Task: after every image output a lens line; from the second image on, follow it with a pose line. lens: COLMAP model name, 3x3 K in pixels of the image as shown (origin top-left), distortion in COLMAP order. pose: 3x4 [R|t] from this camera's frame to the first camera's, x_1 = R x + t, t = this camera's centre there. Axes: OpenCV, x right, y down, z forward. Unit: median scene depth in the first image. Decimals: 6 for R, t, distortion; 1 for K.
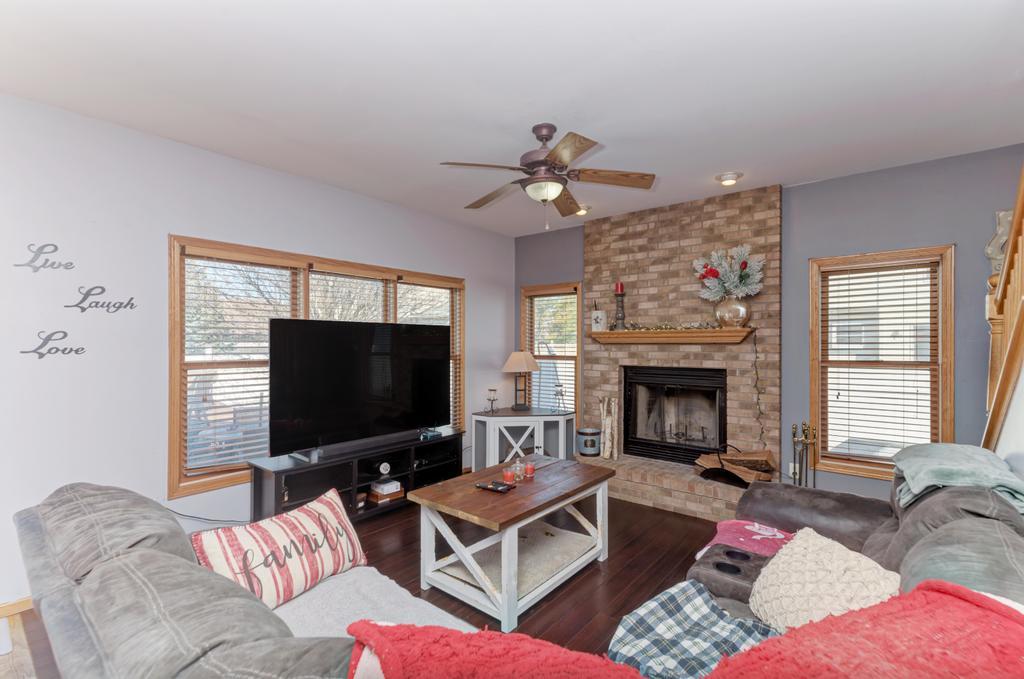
lens RADIAL K [[448.2, 0, 513.5], [0, 448.2, 343.4], [0, 0, 1]] dist [-0.000479, -0.000065]
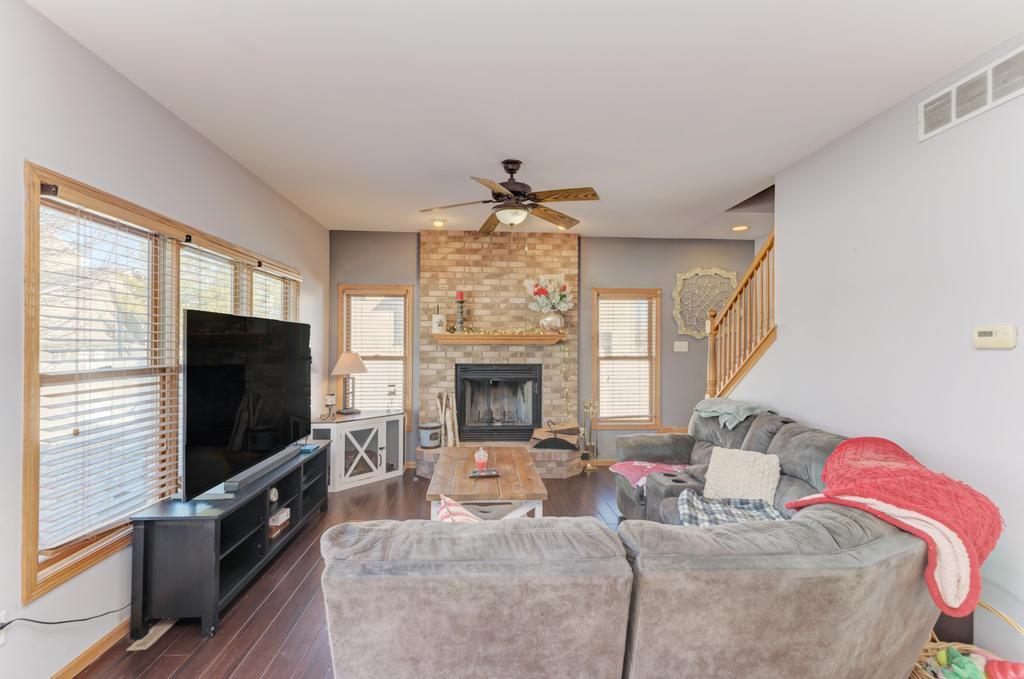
lens RADIAL K [[448.2, 0, 513.5], [0, 448.2, 343.4], [0, 0, 1]] dist [-0.000479, -0.000065]
pose [[0.732318, 0.004591, 0.680948, -0.451450], [-0.004290, 0.999989, -0.002128, -0.000850], [-0.680950, -0.001363, 0.732329, 0.078252]]
